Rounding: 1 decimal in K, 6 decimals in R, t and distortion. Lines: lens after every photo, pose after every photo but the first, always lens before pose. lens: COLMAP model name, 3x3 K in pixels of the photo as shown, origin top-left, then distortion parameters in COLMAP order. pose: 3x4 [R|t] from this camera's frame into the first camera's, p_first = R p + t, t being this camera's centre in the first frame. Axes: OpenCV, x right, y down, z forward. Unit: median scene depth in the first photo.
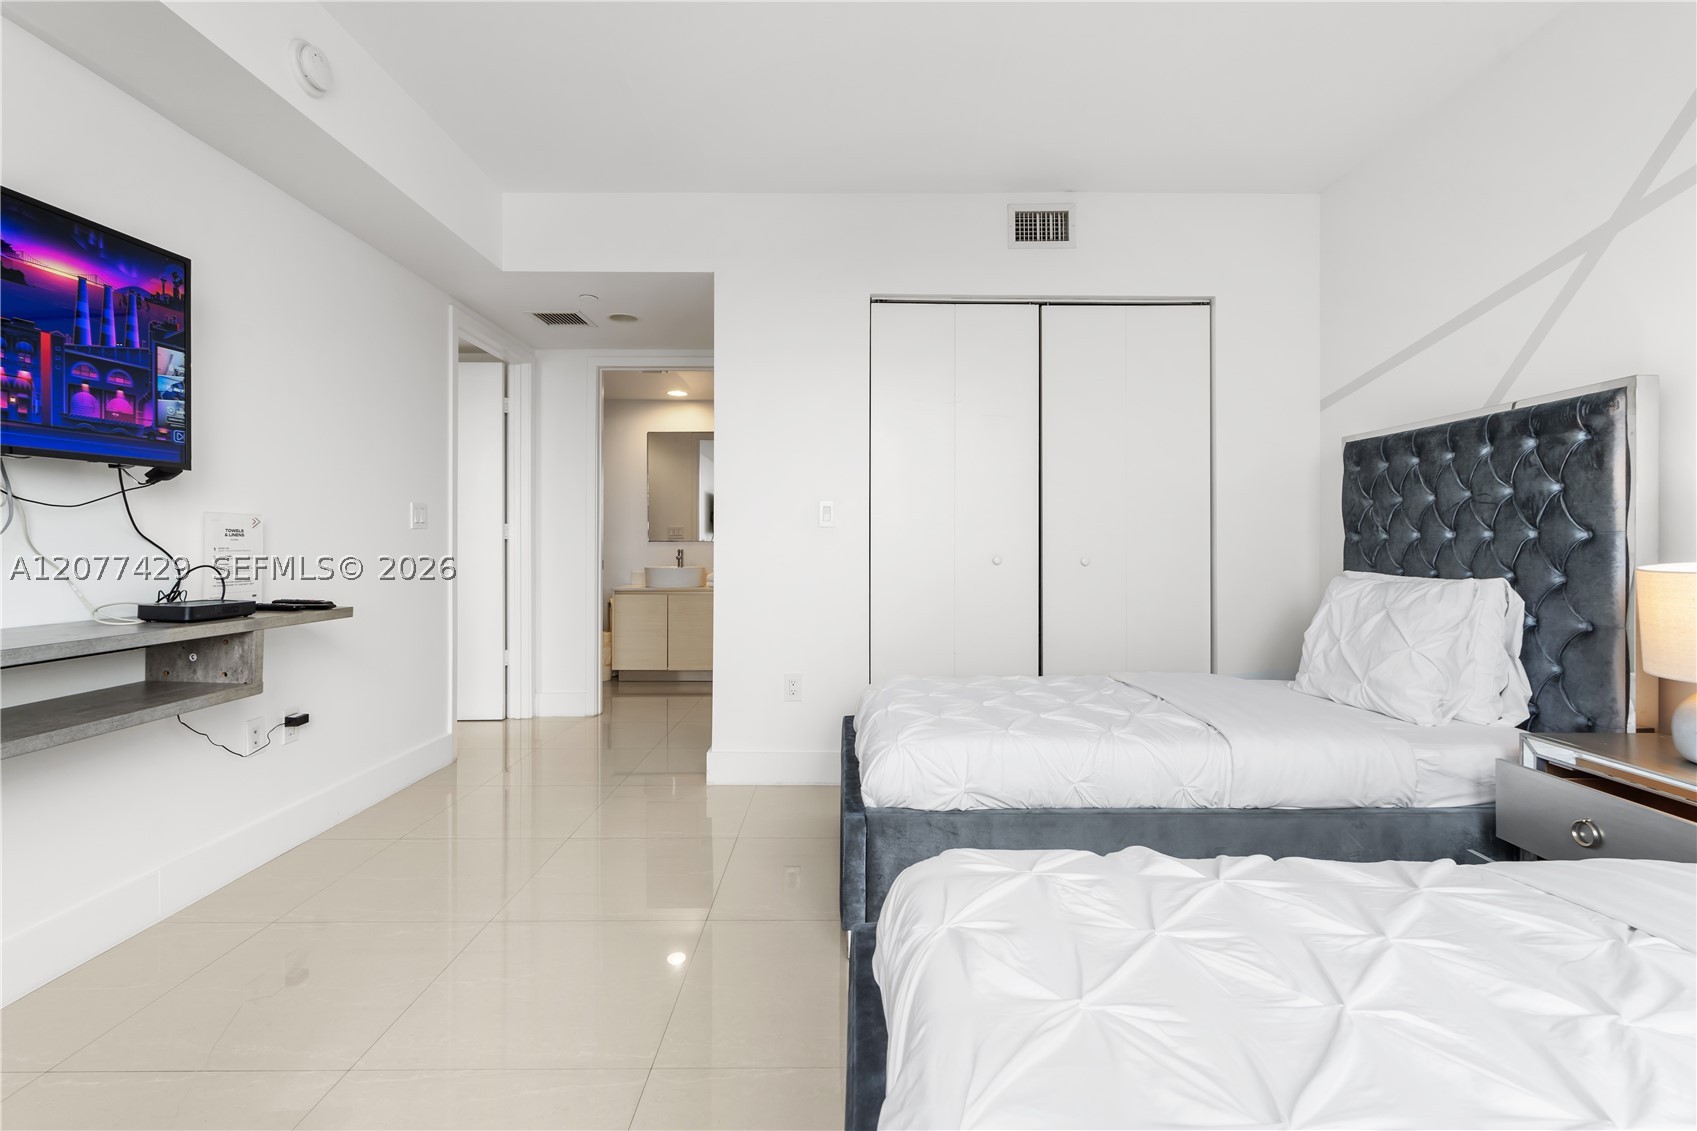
lens RADIAL K [[759.7, 0, 845.3], [0, 759.7, 554.2], [0, 0, 1]] dist [-0.003829, 0.000478]
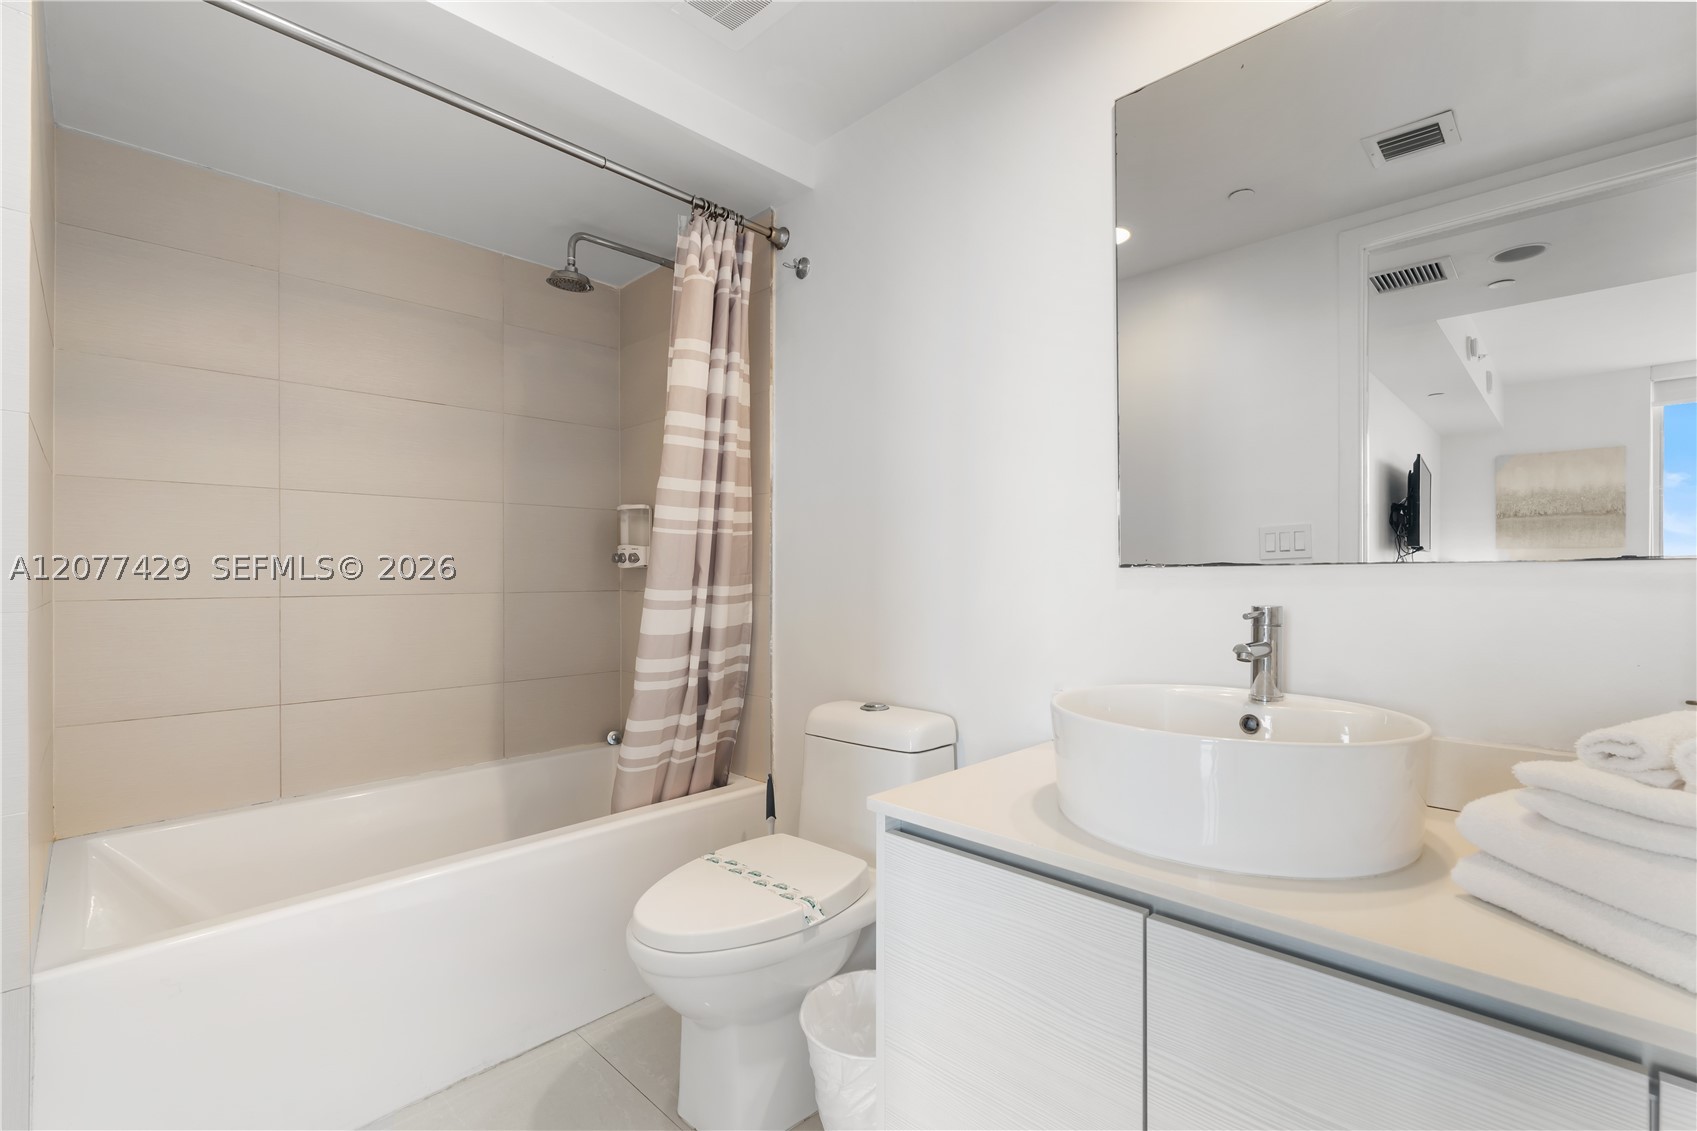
lens RADIAL K [[759.7, 0, 853.2], [0, 759.7, 563.6], [0, 0, 1]] dist [-0.003829, 0.000478]
pose [[0.710422, -0.007403, -0.703737, -0.154440], [-0.009917, 0.999740, -0.020529, -0.012421], [0.703706, 0.021563, 0.710164, 0.780195]]
